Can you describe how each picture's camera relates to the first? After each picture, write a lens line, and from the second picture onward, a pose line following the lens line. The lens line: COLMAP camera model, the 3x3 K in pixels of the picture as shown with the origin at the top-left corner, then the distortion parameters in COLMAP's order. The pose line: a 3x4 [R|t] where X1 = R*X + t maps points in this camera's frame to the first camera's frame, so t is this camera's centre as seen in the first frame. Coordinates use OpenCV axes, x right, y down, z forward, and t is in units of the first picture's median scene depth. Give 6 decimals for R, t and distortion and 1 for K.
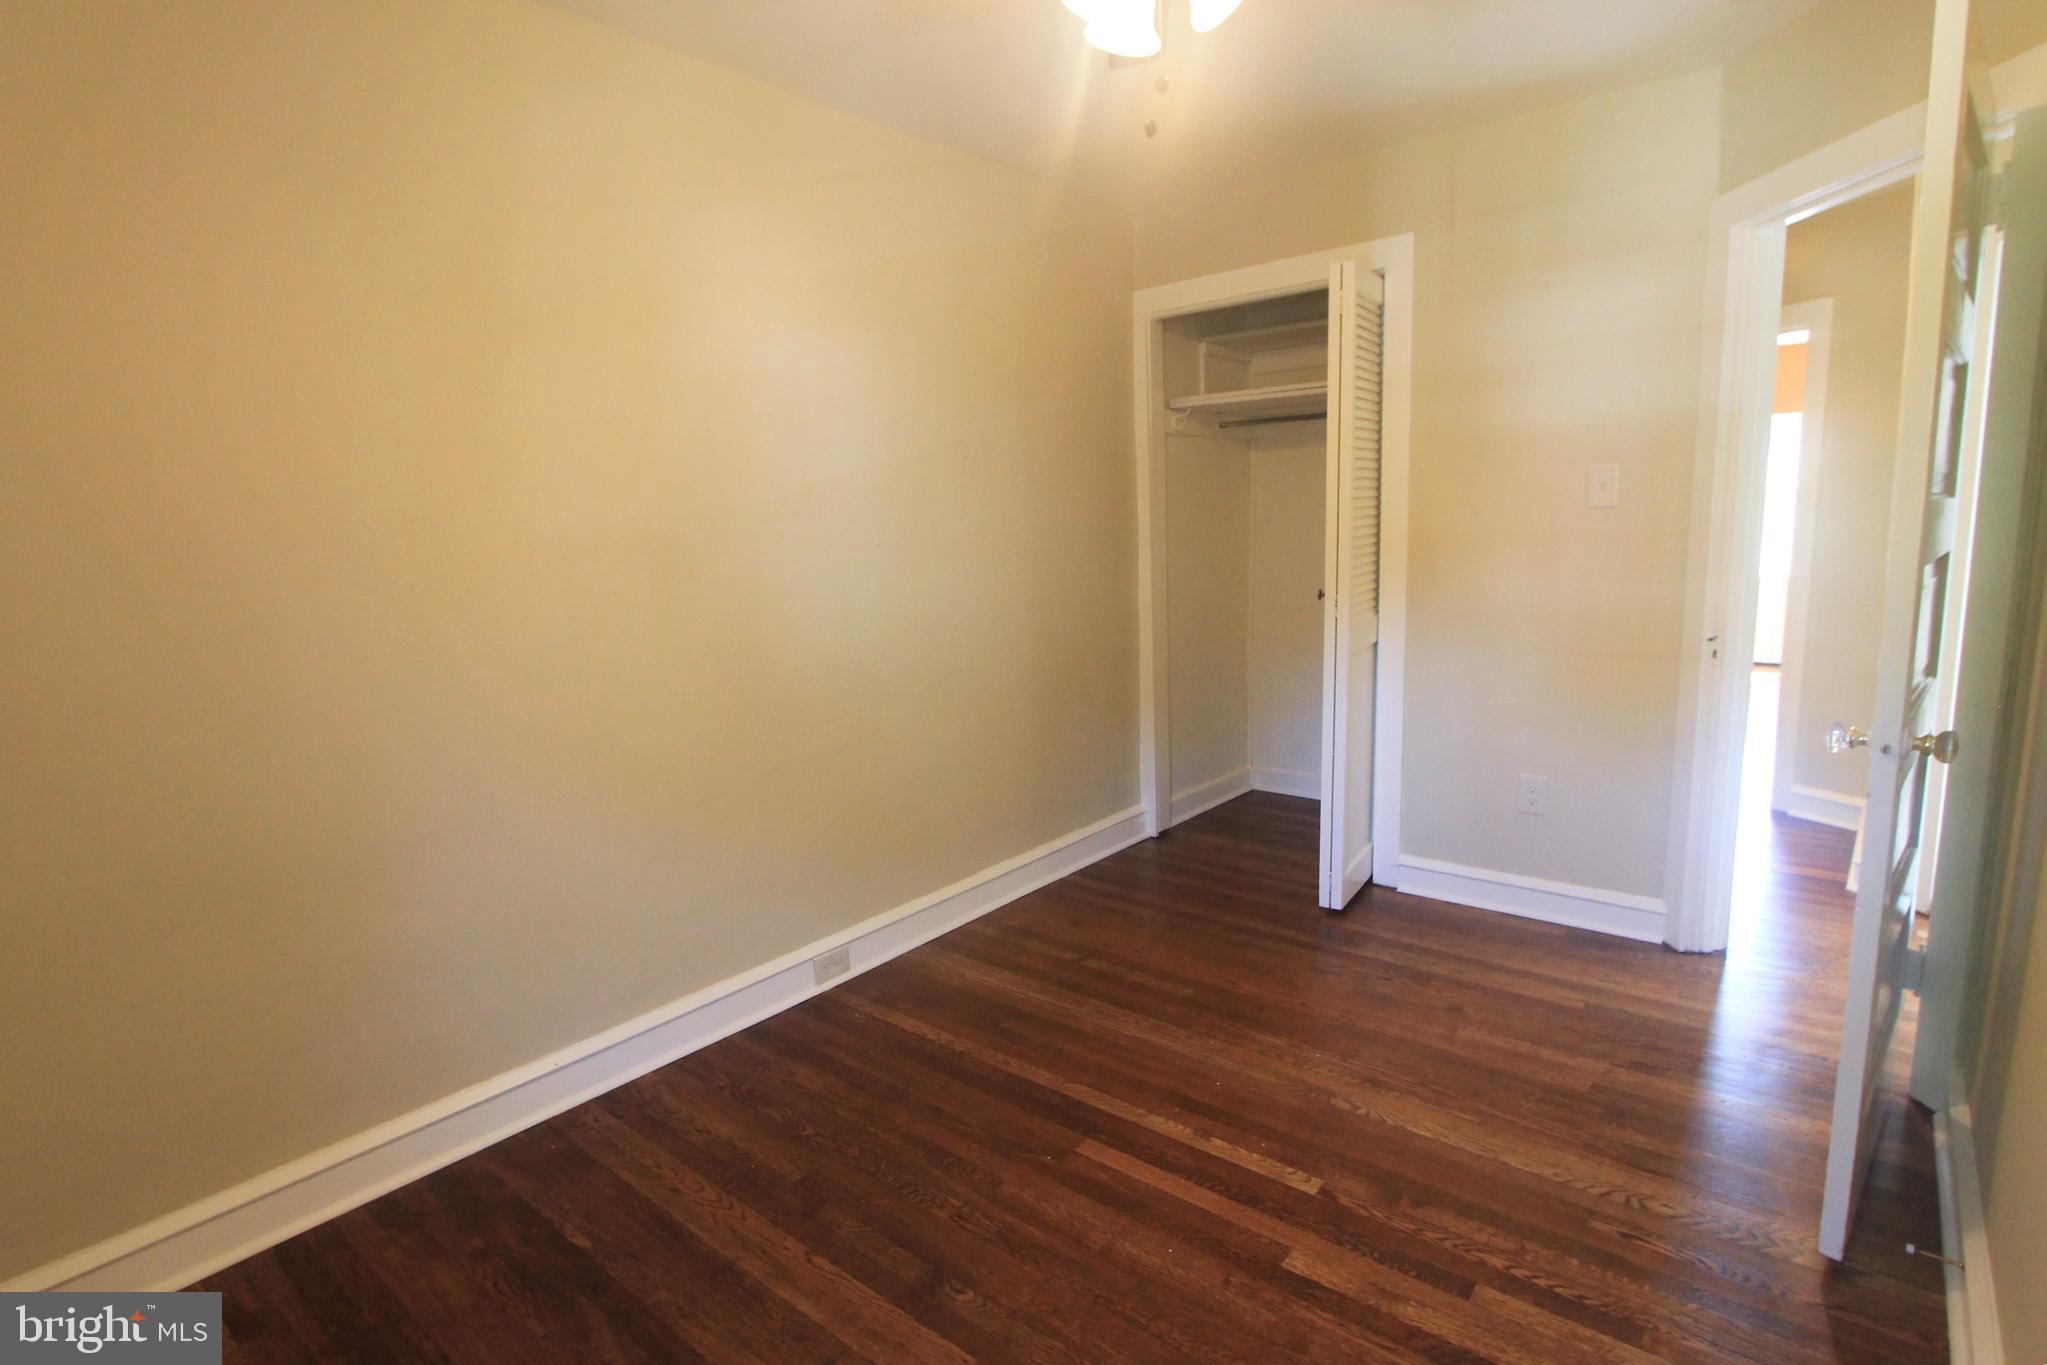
lens RADIAL K [[1010.0, 0, 1034.2], [0, 1010.0, 680.4], [0, 0, 1]] dist [-0.024818, 0.005955]
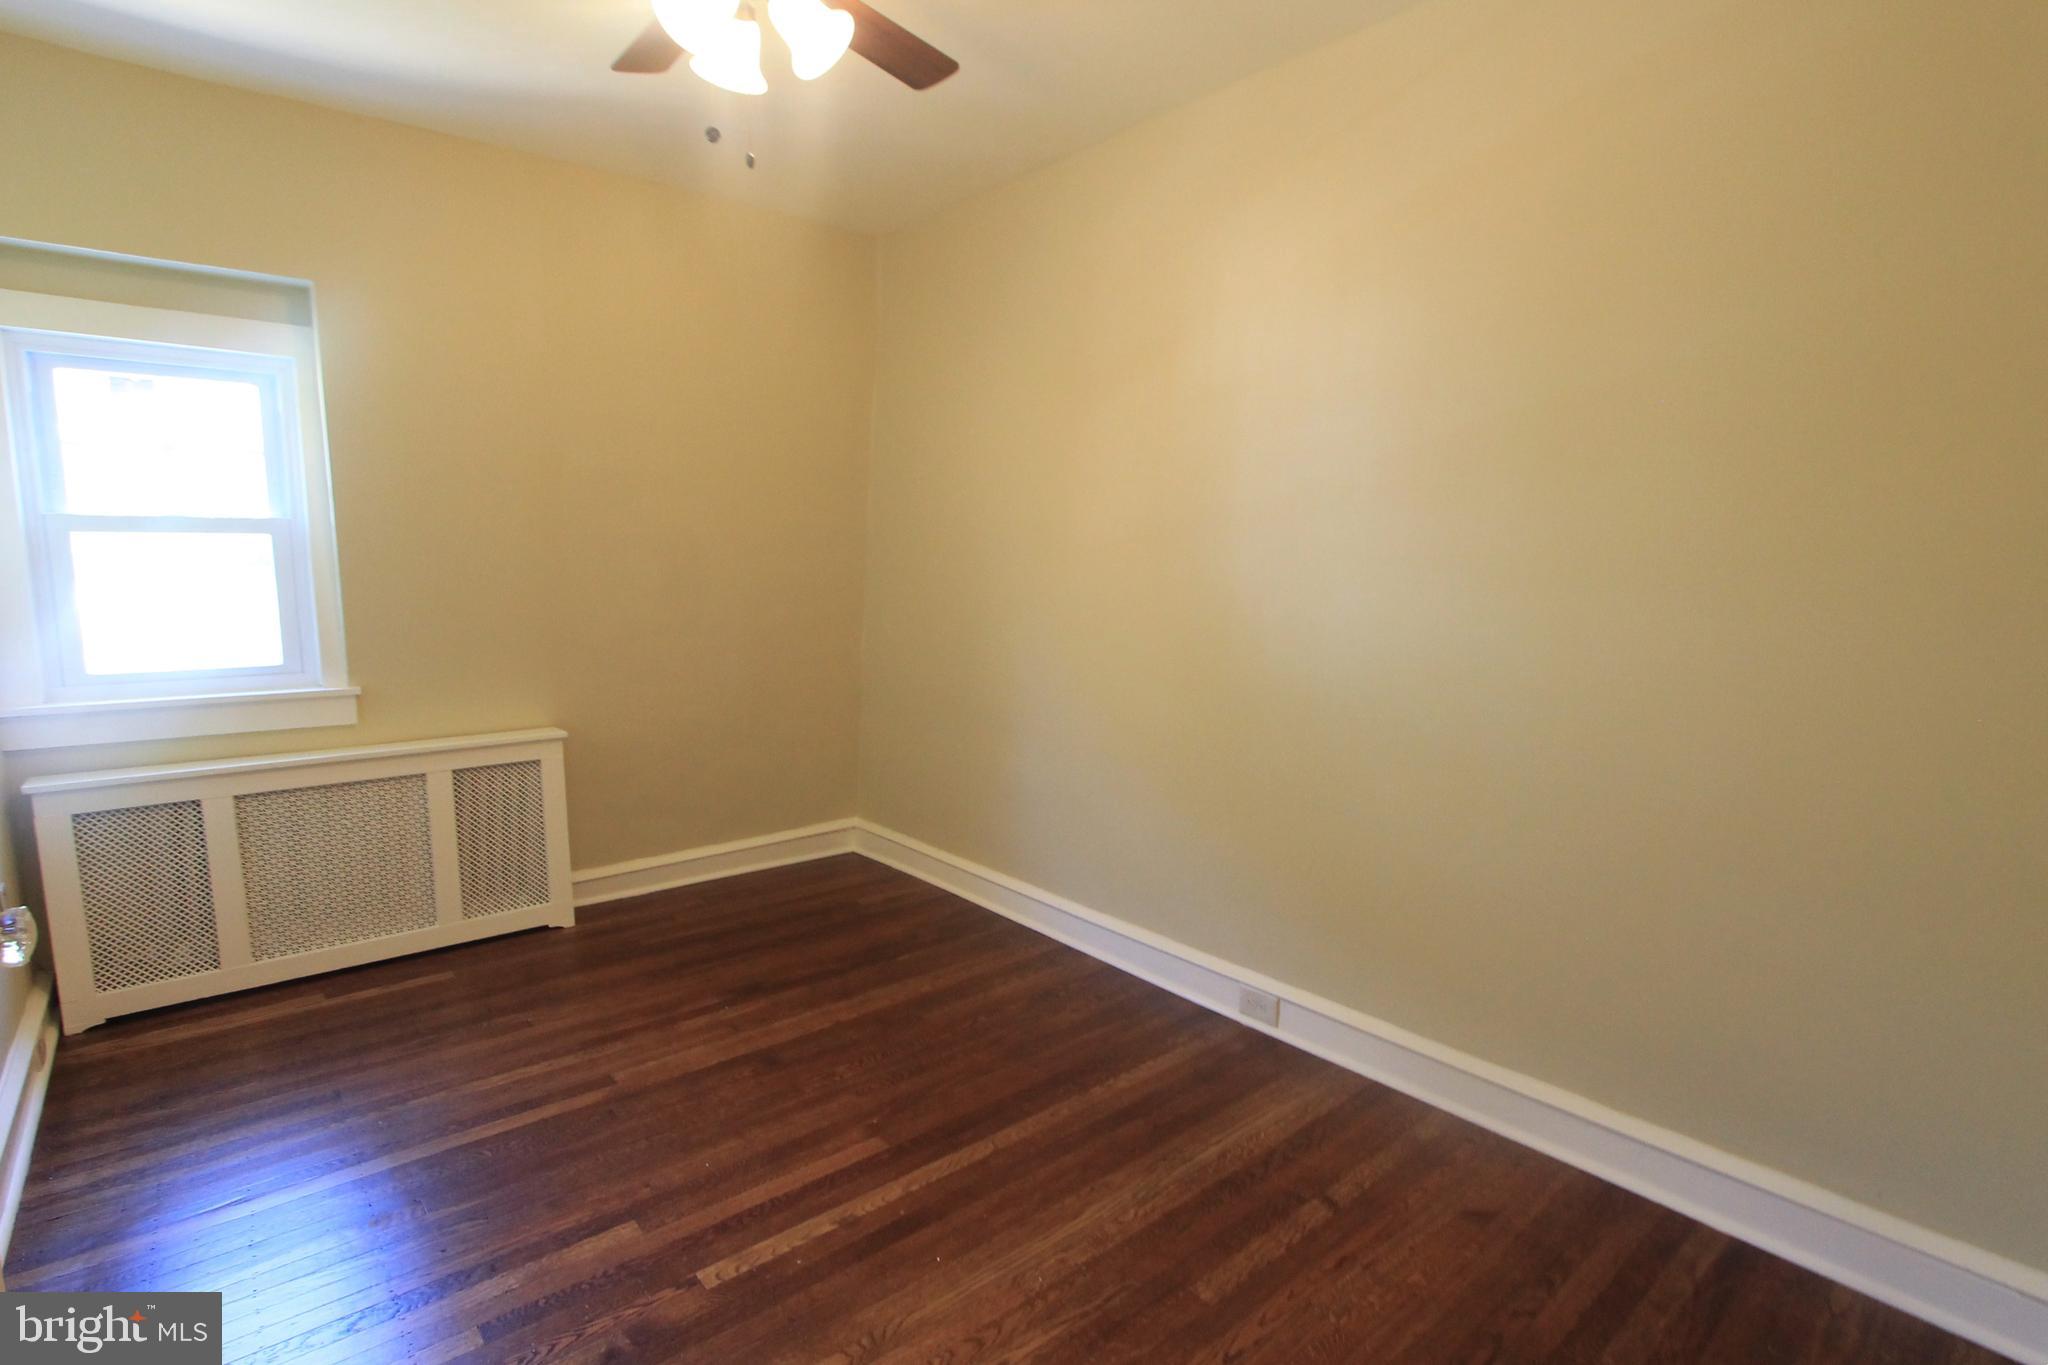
lens RADIAL K [[1010.5, 0, 1038.0], [0, 1010.5, 673.1], [0, 0, 1]] dist [-0.024818, 0.005955]
pose [[-0.178804, 0.146441, -0.972926, 0.956986], [-0.151991, 0.972880, 0.174367, -0.194436], [0.972074, 0.179054, -0.151697, 1.265399]]
